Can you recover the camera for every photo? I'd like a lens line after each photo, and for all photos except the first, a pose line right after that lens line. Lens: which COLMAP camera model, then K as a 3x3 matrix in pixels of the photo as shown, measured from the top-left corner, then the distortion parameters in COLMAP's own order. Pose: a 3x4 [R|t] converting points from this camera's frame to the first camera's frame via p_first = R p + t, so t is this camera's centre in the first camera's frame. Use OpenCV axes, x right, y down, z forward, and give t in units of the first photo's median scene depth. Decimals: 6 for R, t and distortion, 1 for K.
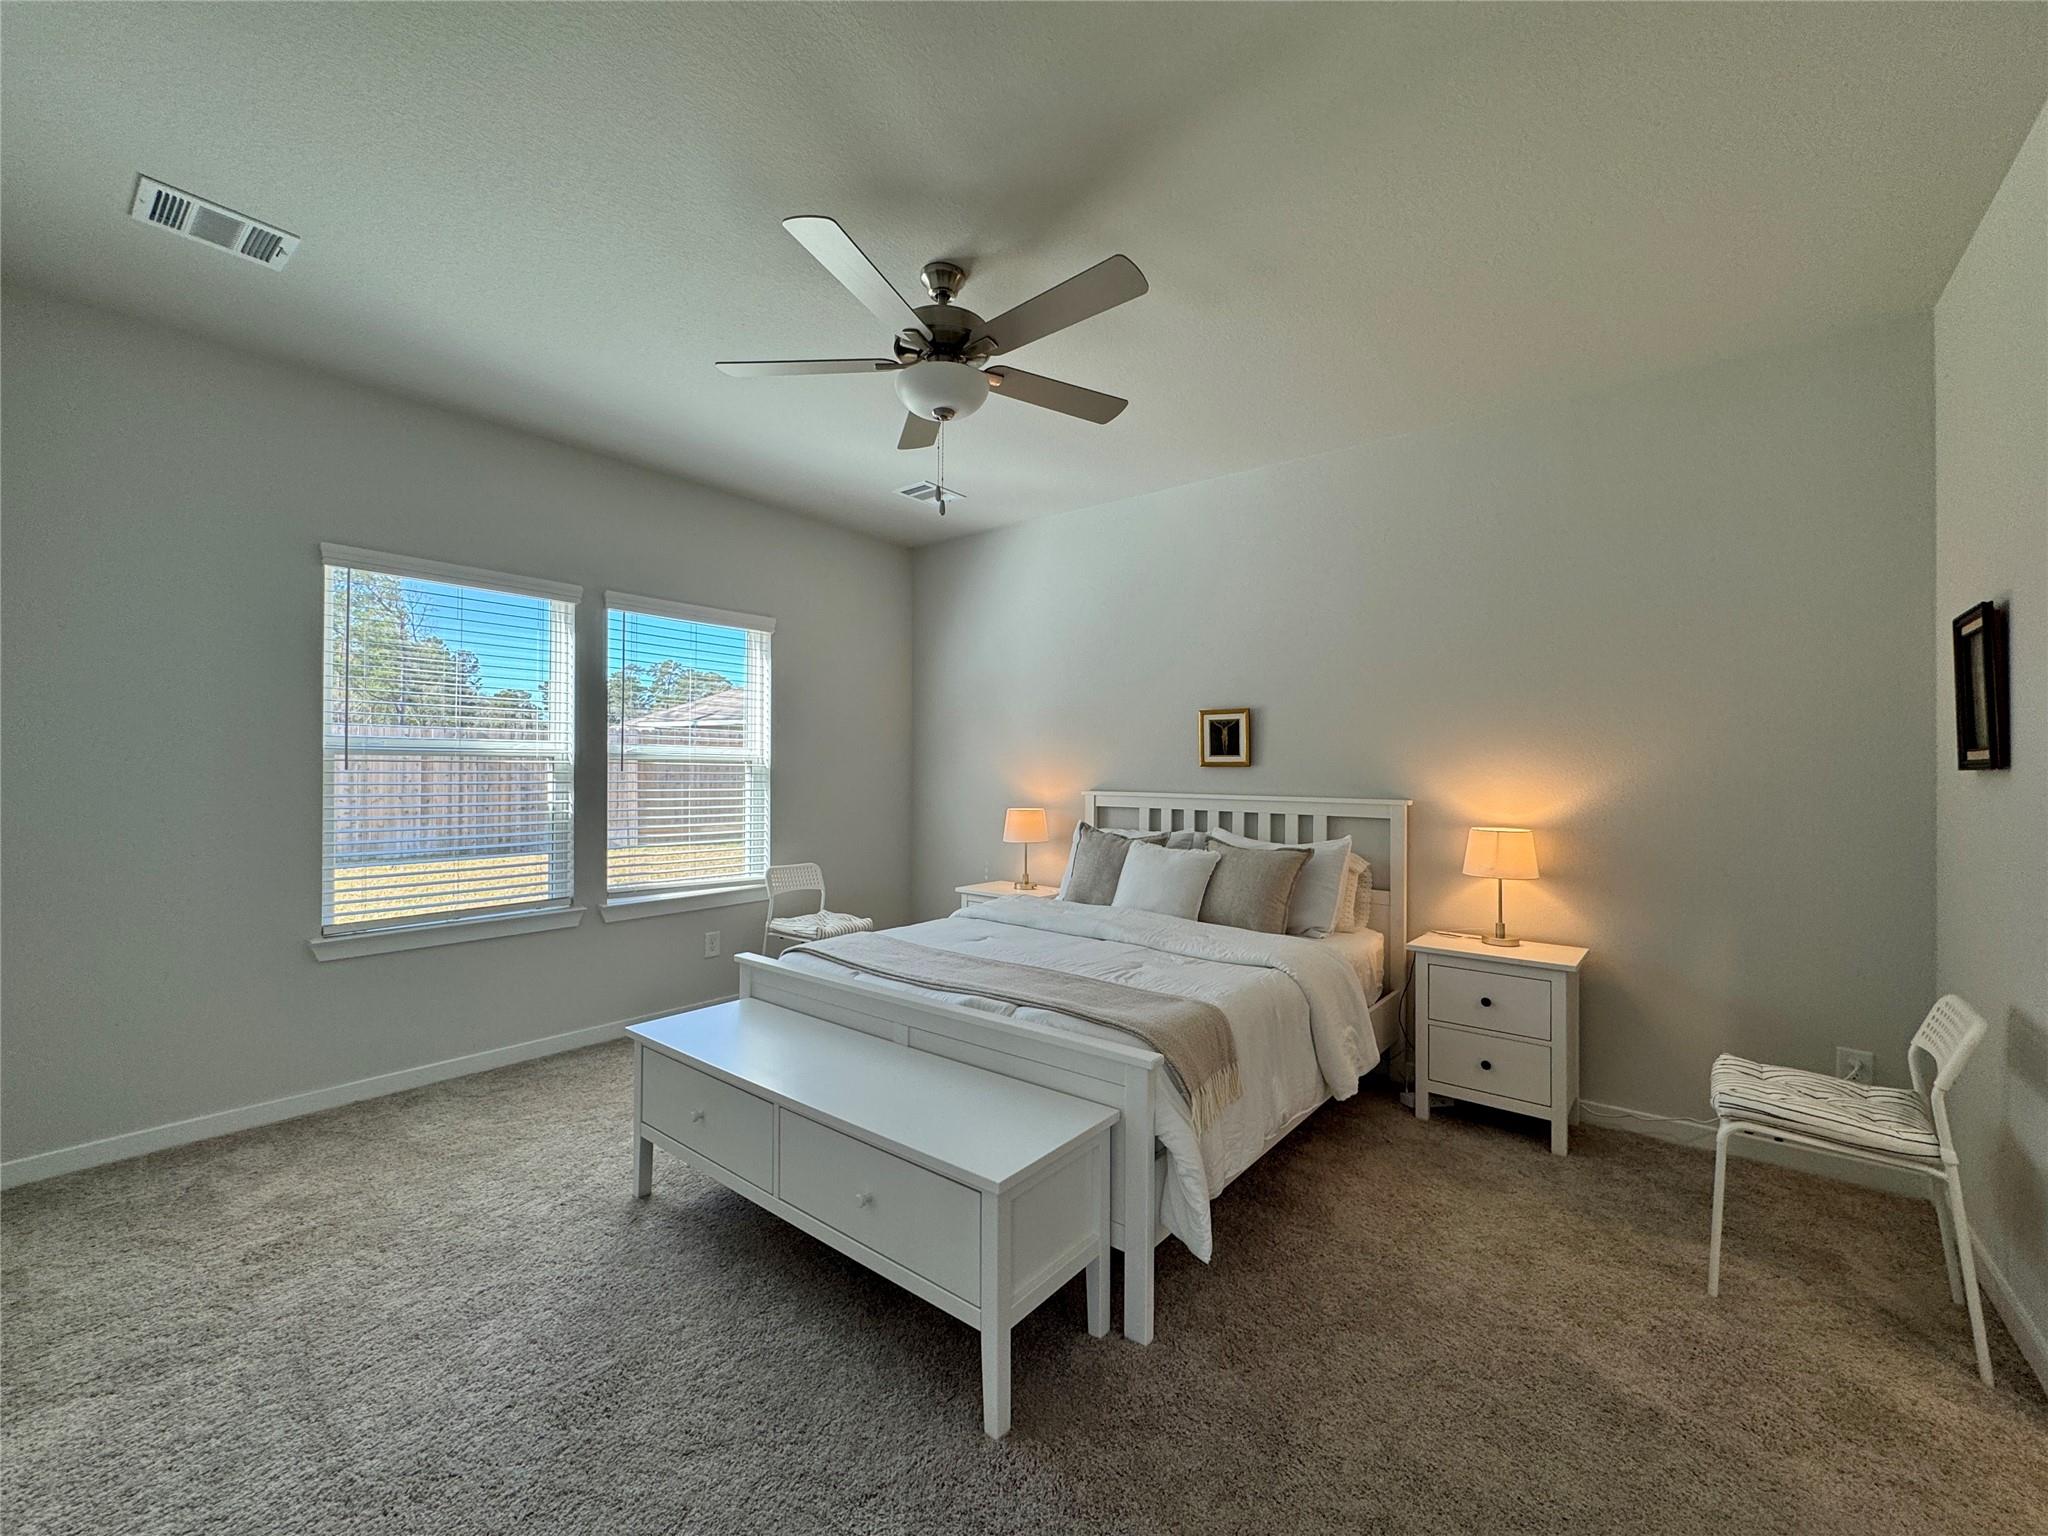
lens RADIAL K [[819.0, 0, 1020.5], [0, 819.0, 767.5], [0, 0, 1]] dist [-0.002336, -0.000009]
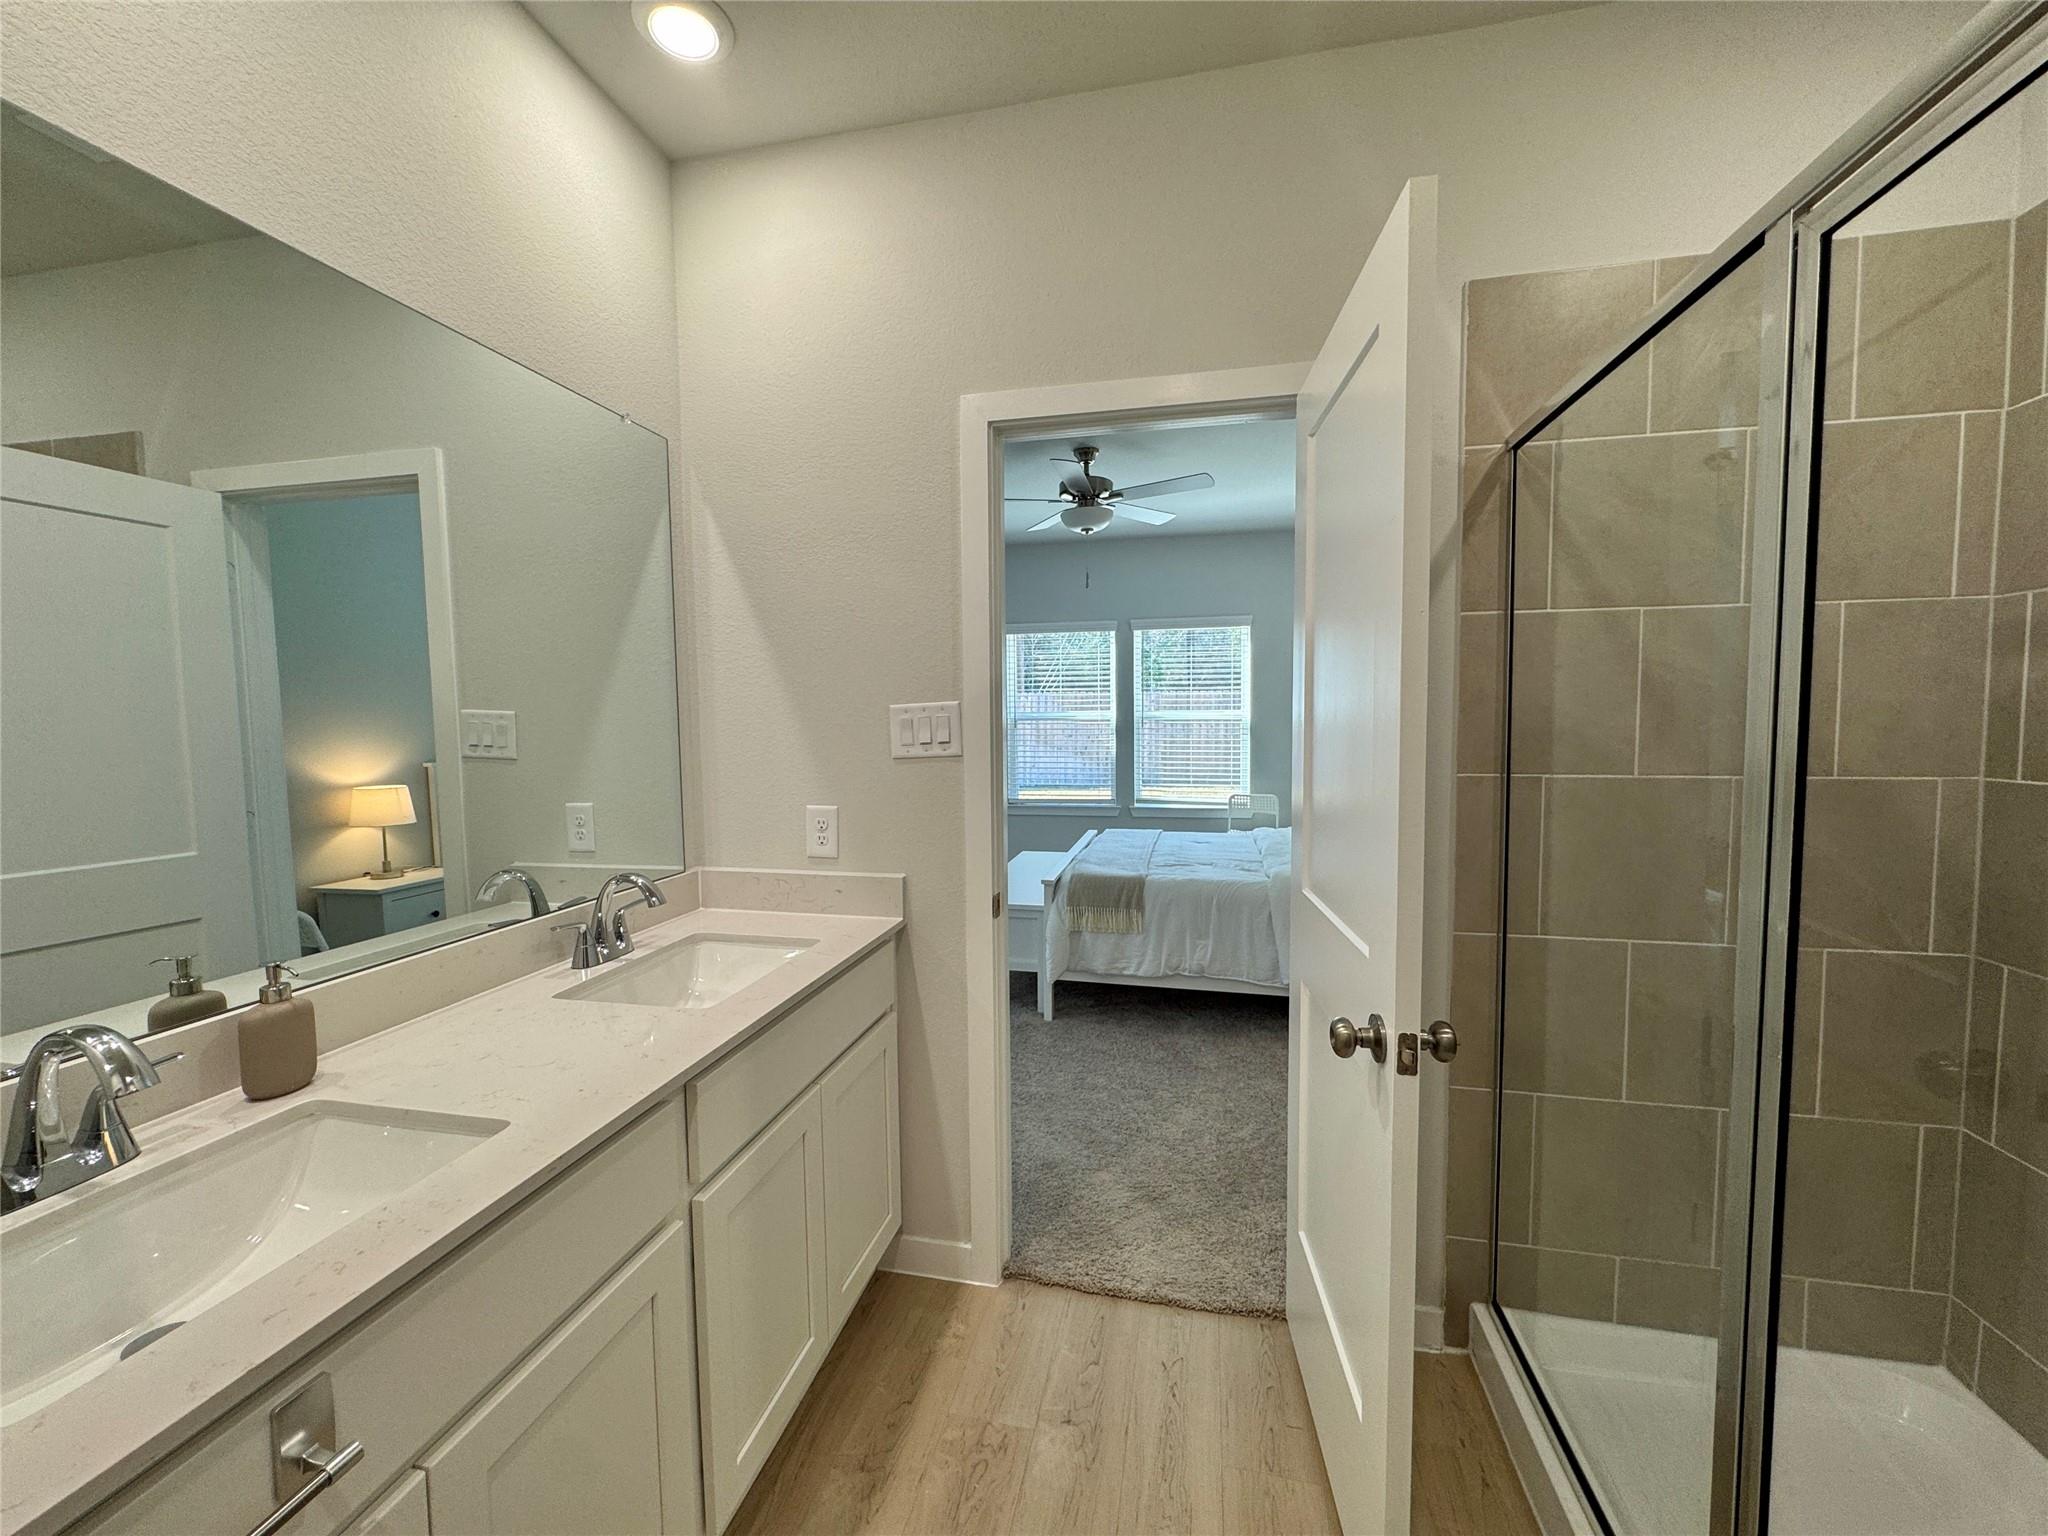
lens RADIAL K [[819.0, 0, 1020.5], [0, 819.0, 767.5], [0, 0, 1]] dist [-0.002336, -0.000009]
pose [[0.444419, 0.045053, -0.894685, 0.902979], [0.016322, 0.998162, 0.058371, -0.016308], [0.895670, -0.040544, 0.442867, 0.037410]]
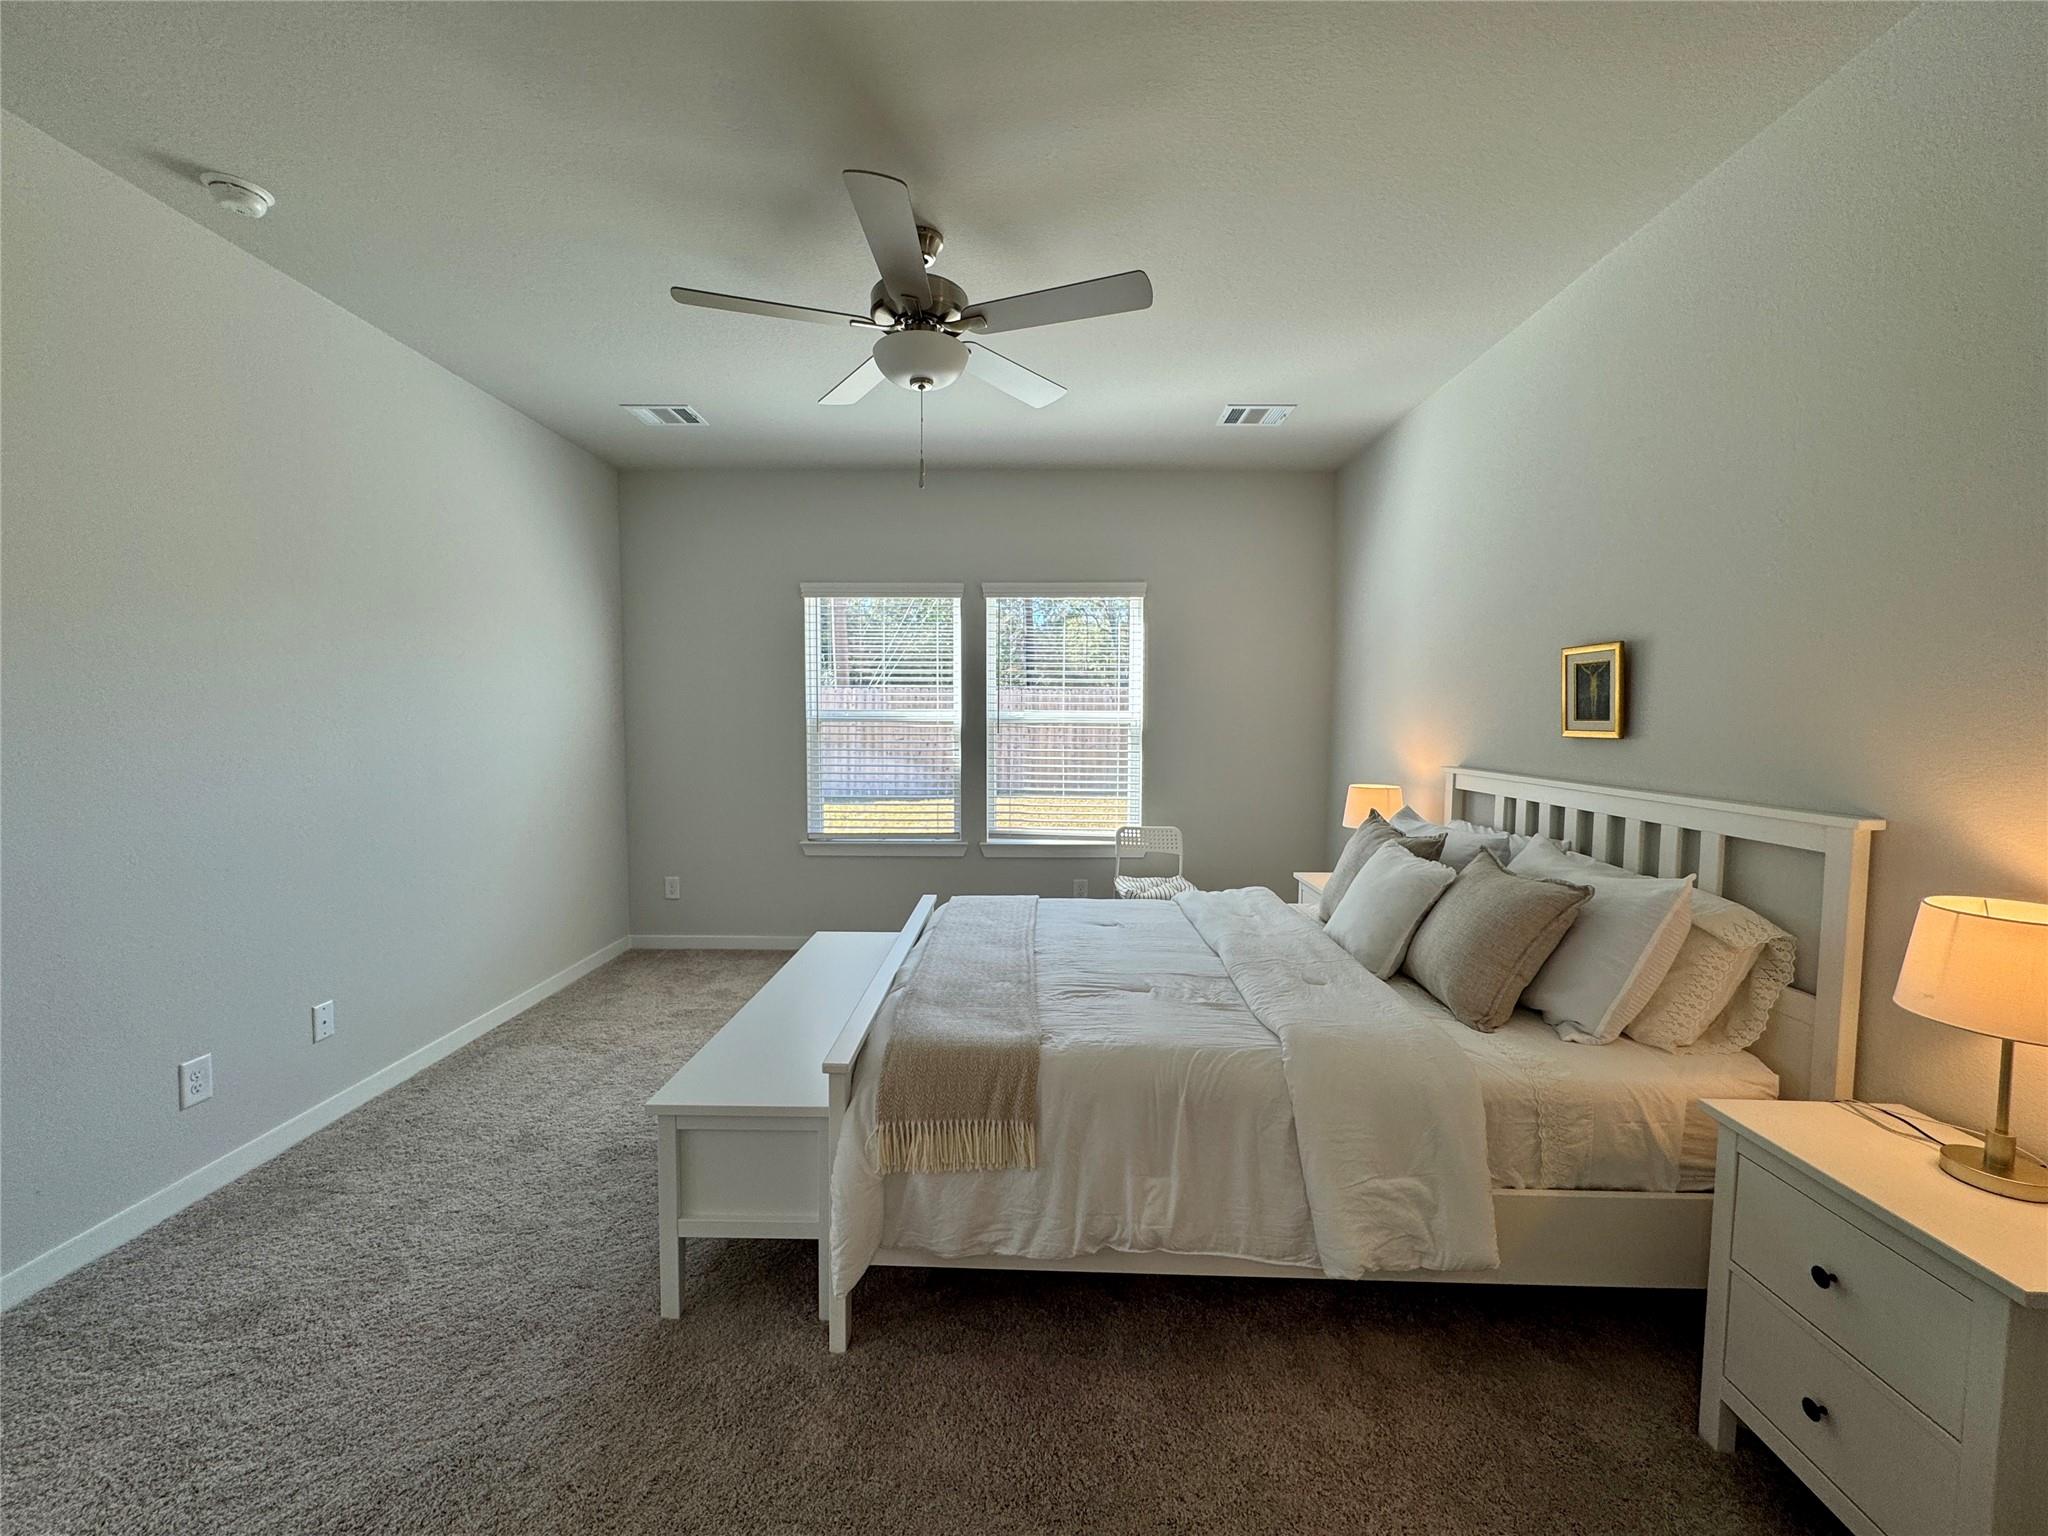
lens RADIAL K [[819.0, 0, 1020.5], [0, 819.0, 767.5], [0, 0, 1]] dist [-0.002336, -0.000009]
pose [[0.615433, 0.045299, -0.786886, 0.482112], [0.001553, 0.998275, 0.058682, -0.016448], [0.788188, -0.037337, 0.614301, 0.289986]]
